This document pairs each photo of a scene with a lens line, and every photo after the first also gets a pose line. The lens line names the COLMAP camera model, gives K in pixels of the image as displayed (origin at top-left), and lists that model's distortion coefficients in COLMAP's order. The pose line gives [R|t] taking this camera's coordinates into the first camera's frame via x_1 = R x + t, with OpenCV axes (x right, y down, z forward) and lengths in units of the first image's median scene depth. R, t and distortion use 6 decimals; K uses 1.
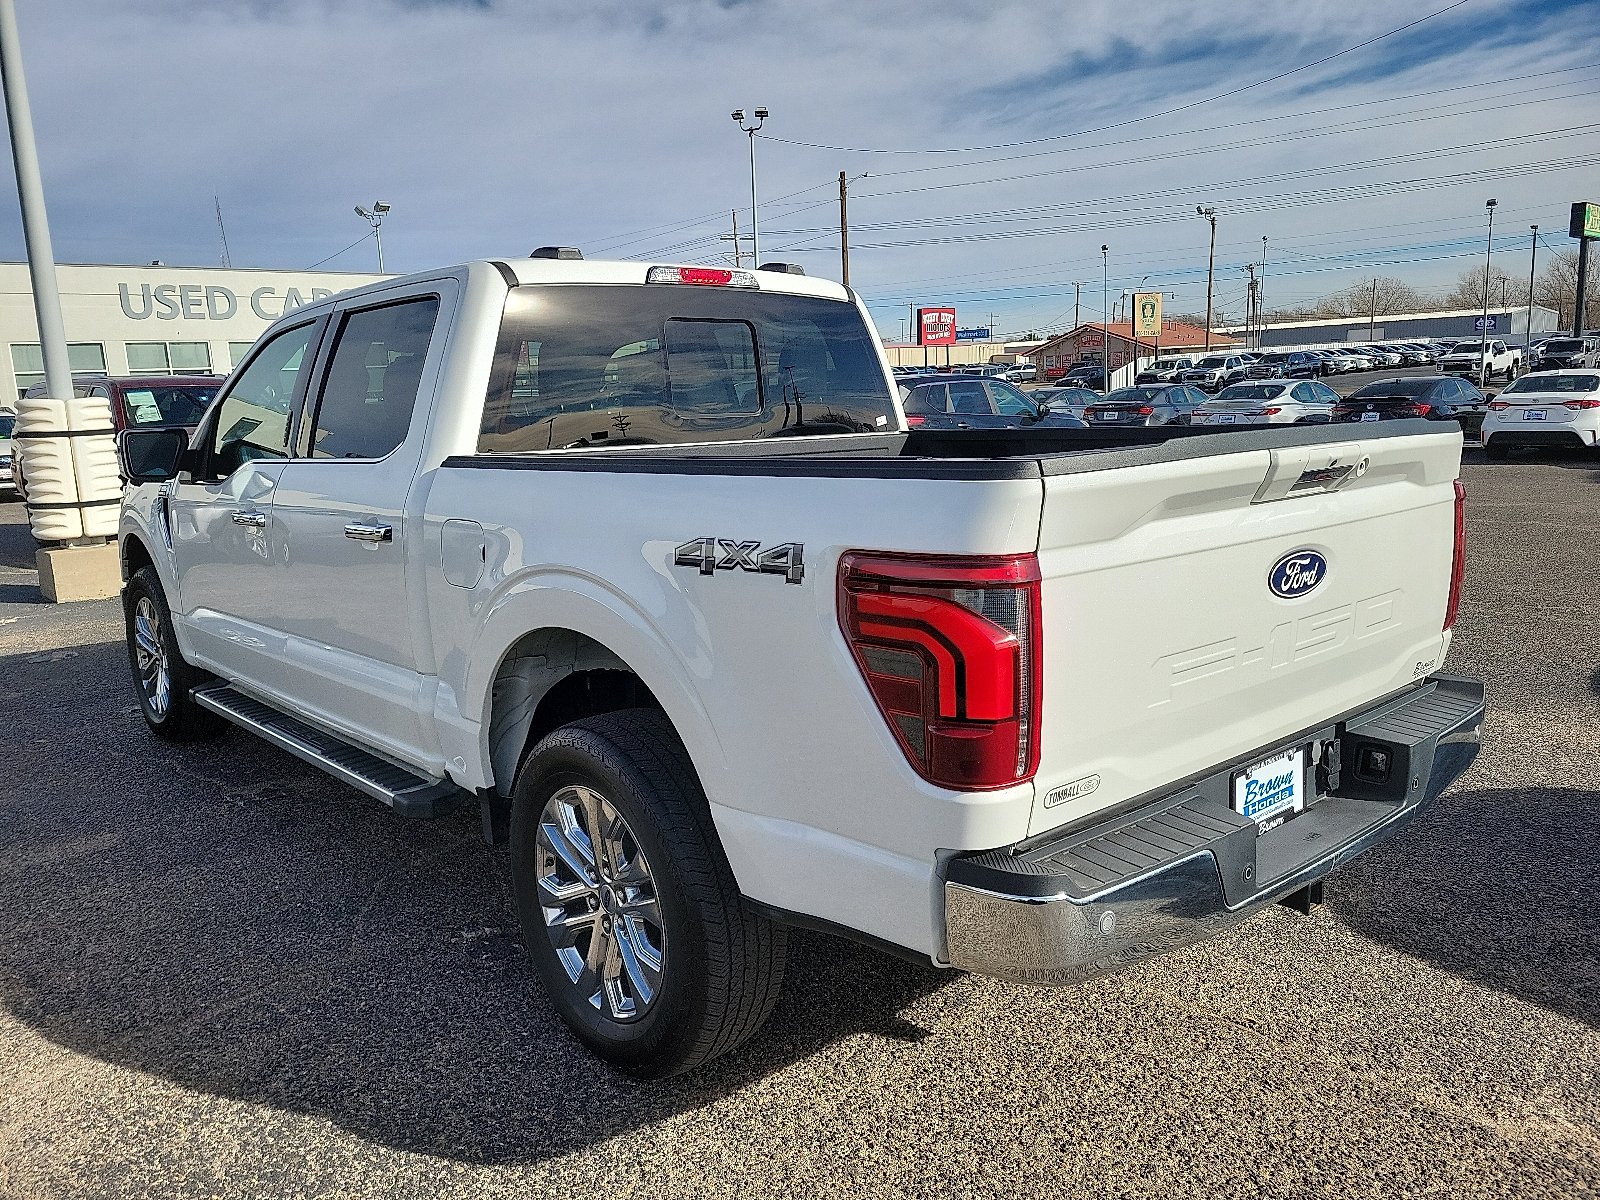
lens RADIAL K [[1226.7, 0, 799.8], [0, 1226.7, 612.4], [0, 0, 1]] dist [0.060449, -0.045551]
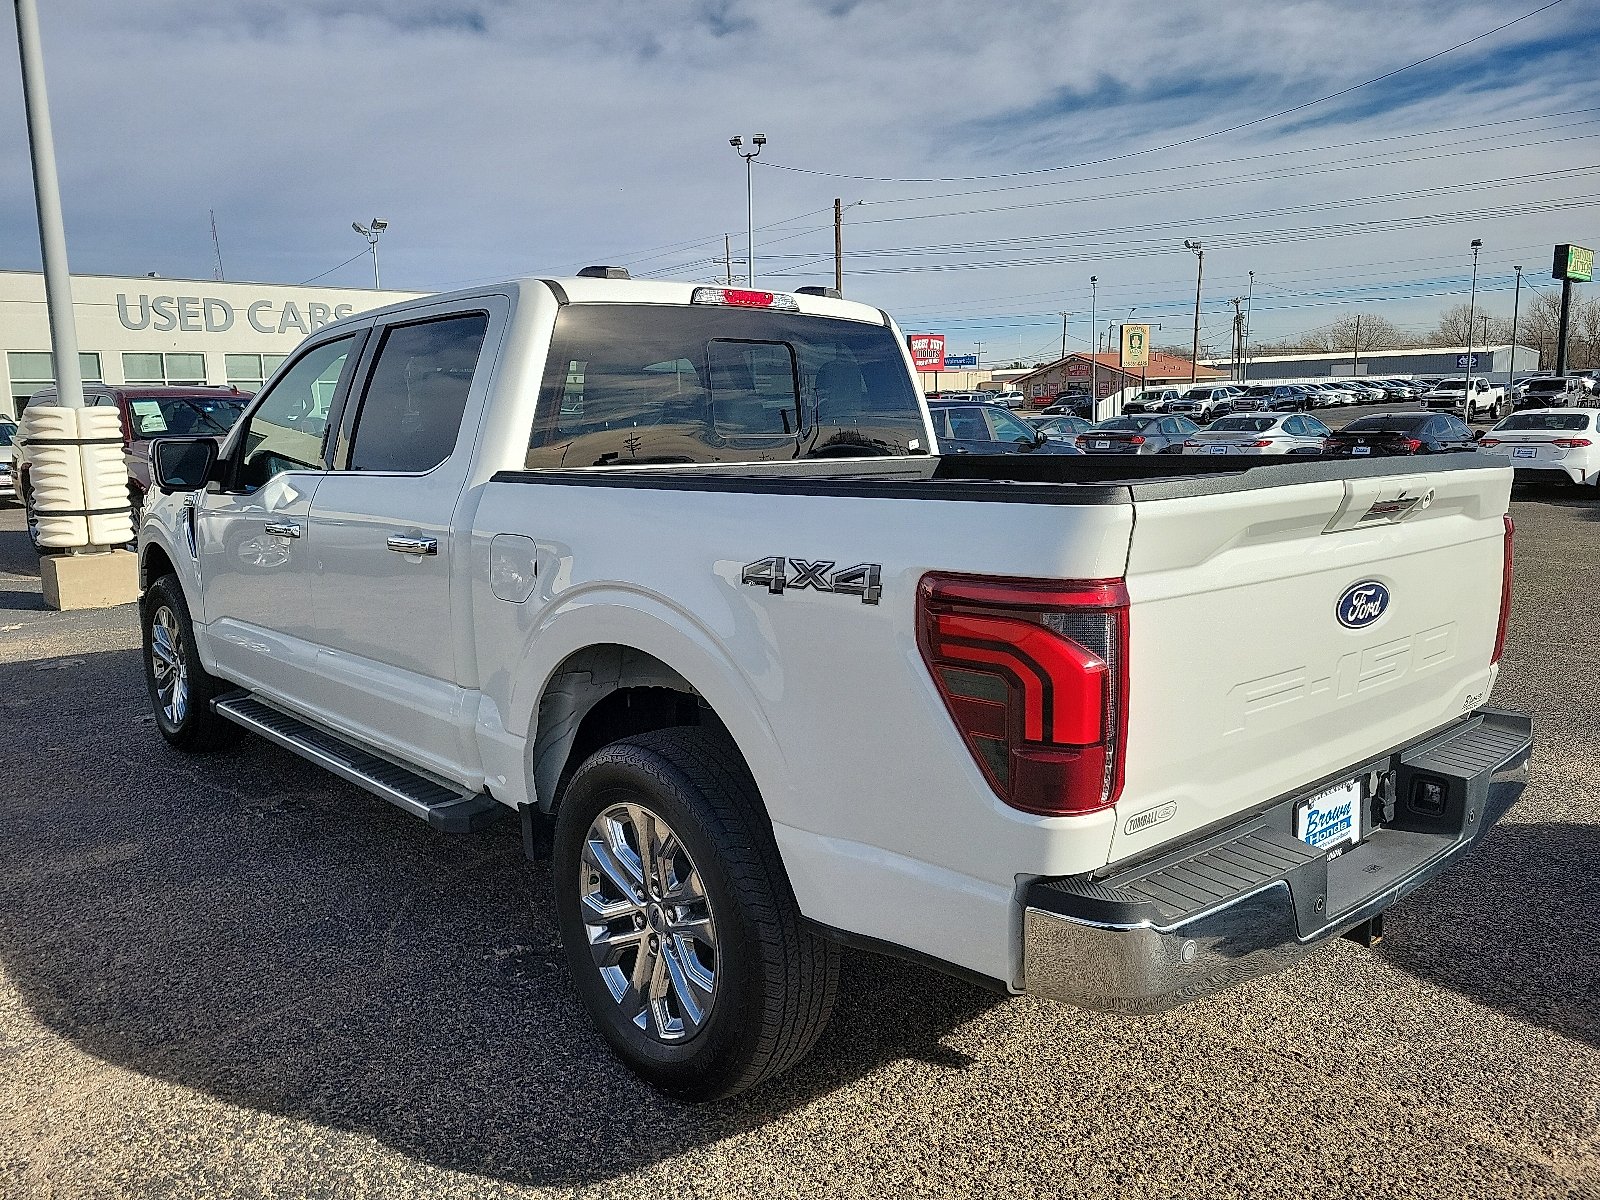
lens RADIAL K [[1226.7, 0, 787.9], [0, 1226.7, 603.0], [0, 0, 1]] dist [0.060449, -0.045551]
pose [[0.999798, 0.019266, 0.005677, -0.046513], [-0.019115, 0.999492, -0.025519, 0.001477], [-0.006166, 0.025406, 0.999658, -0.001129]]
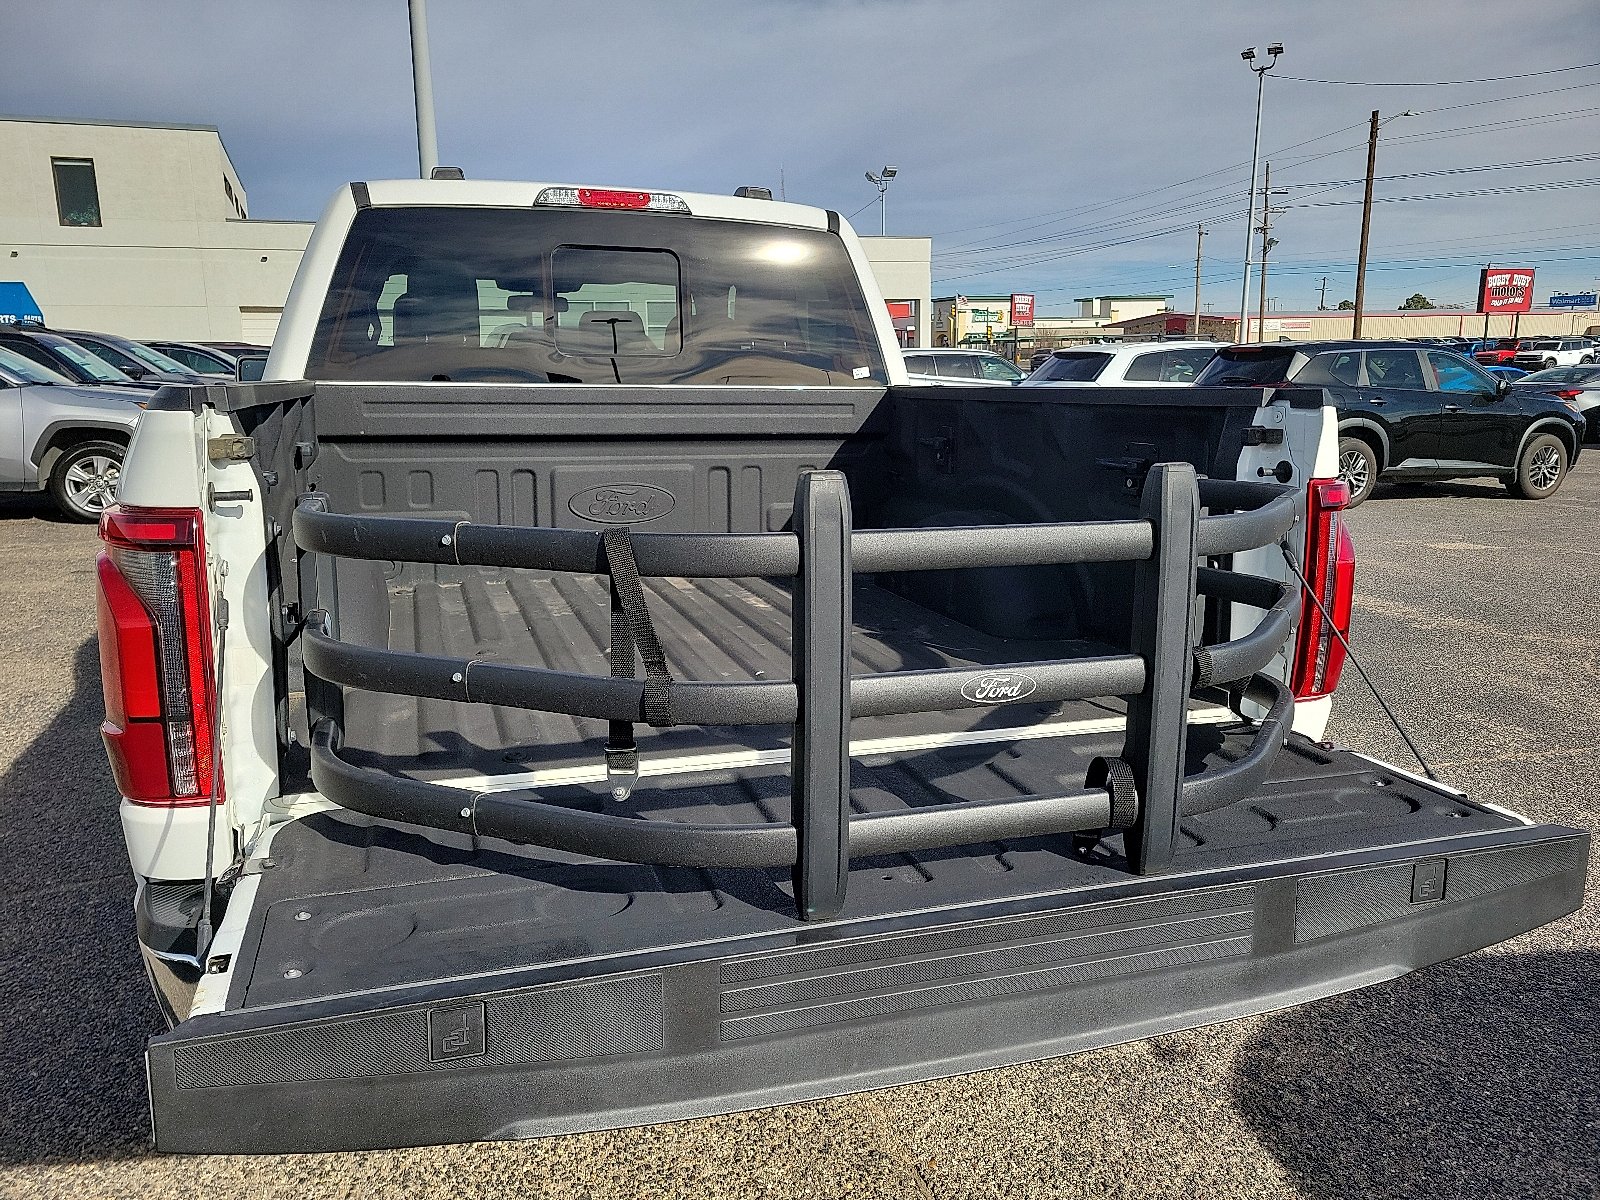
lens RADIAL K [[1226.7, 0, 809.9], [0, 1226.7, 611.9], [0, 0, 1]] dist [0.060449, -0.045551]
pose [[0.913647, 0.113409, -0.390368, 0.446970], [-0.103178, 0.993544, 0.047159, -0.031915], [0.393197, -0.002809, 0.919450, 0.232190]]
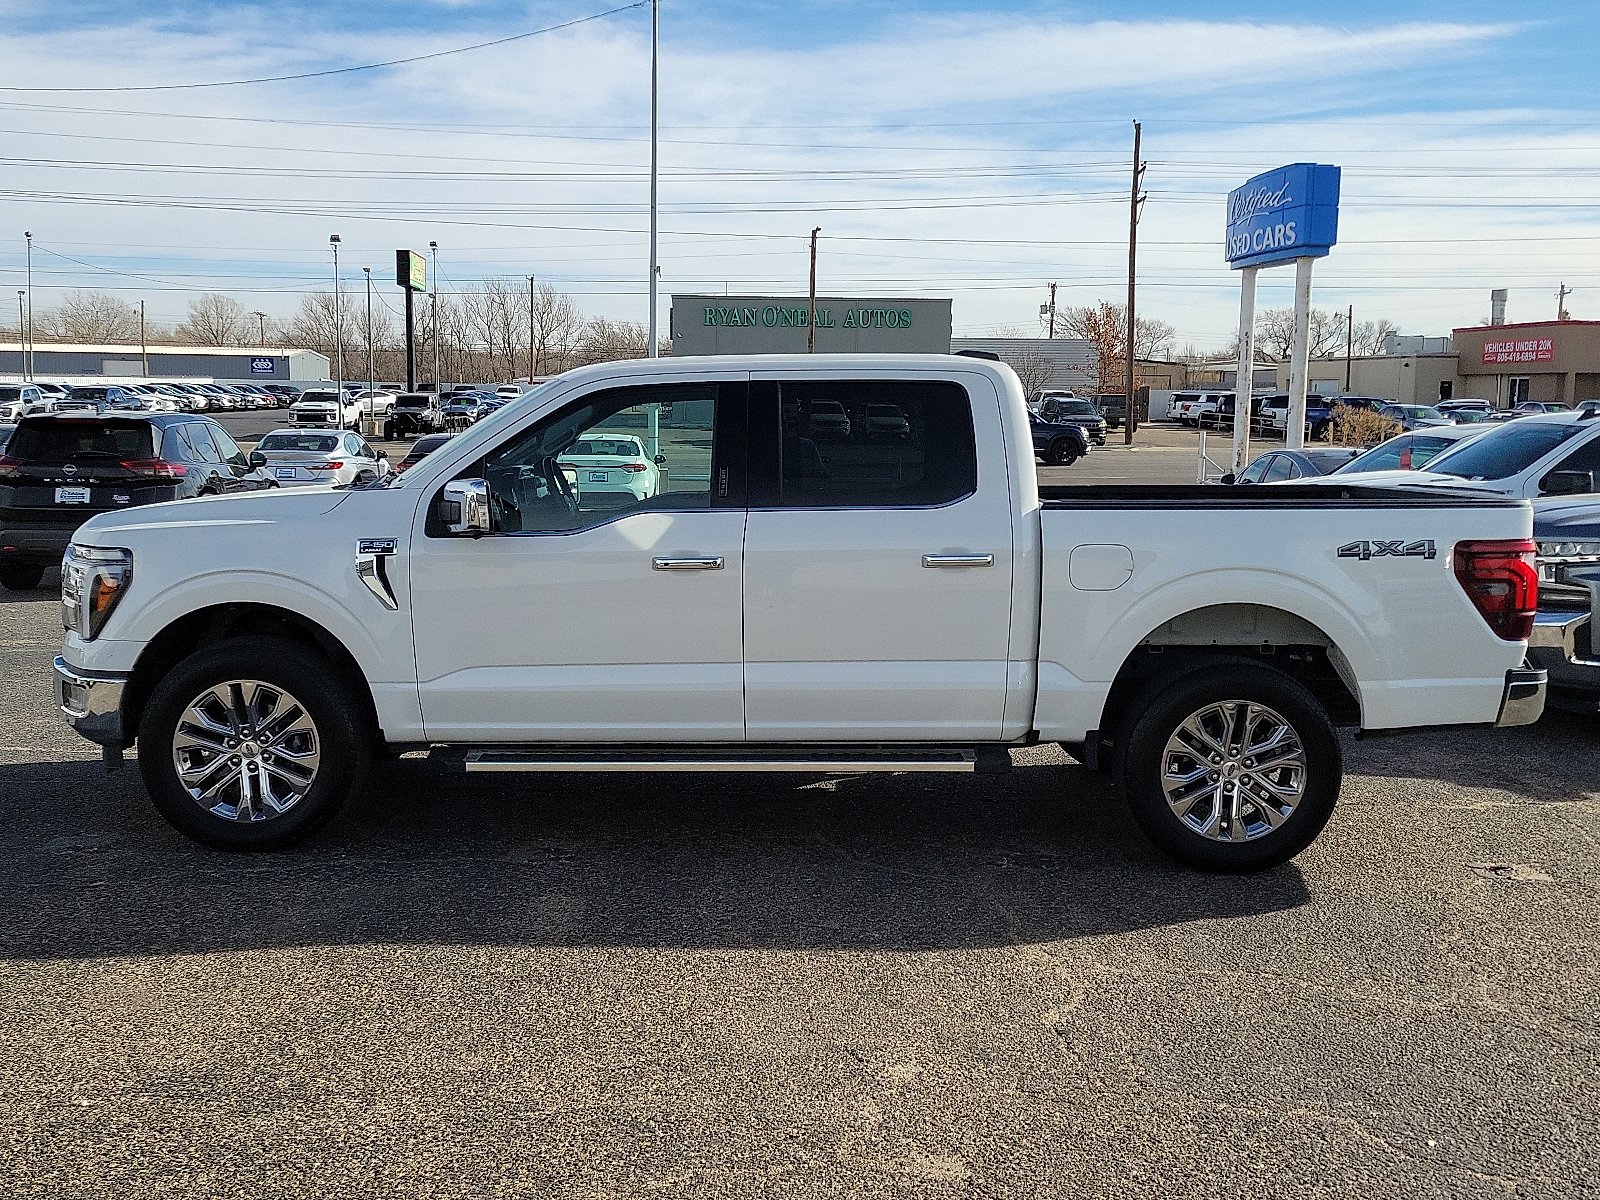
lens RADIAL K [[1629.5, 0, 842.5], [0, 1629.5, 606.7], [0, 0, 1]] dist [0.047474, 0.000000]
pose [[0.629304, -0.046032, 0.775795, -1.679692], [0.102735, 0.994411, -0.024333, 0.013589], [-0.770339, 0.095014, 0.630516, 0.008648]]
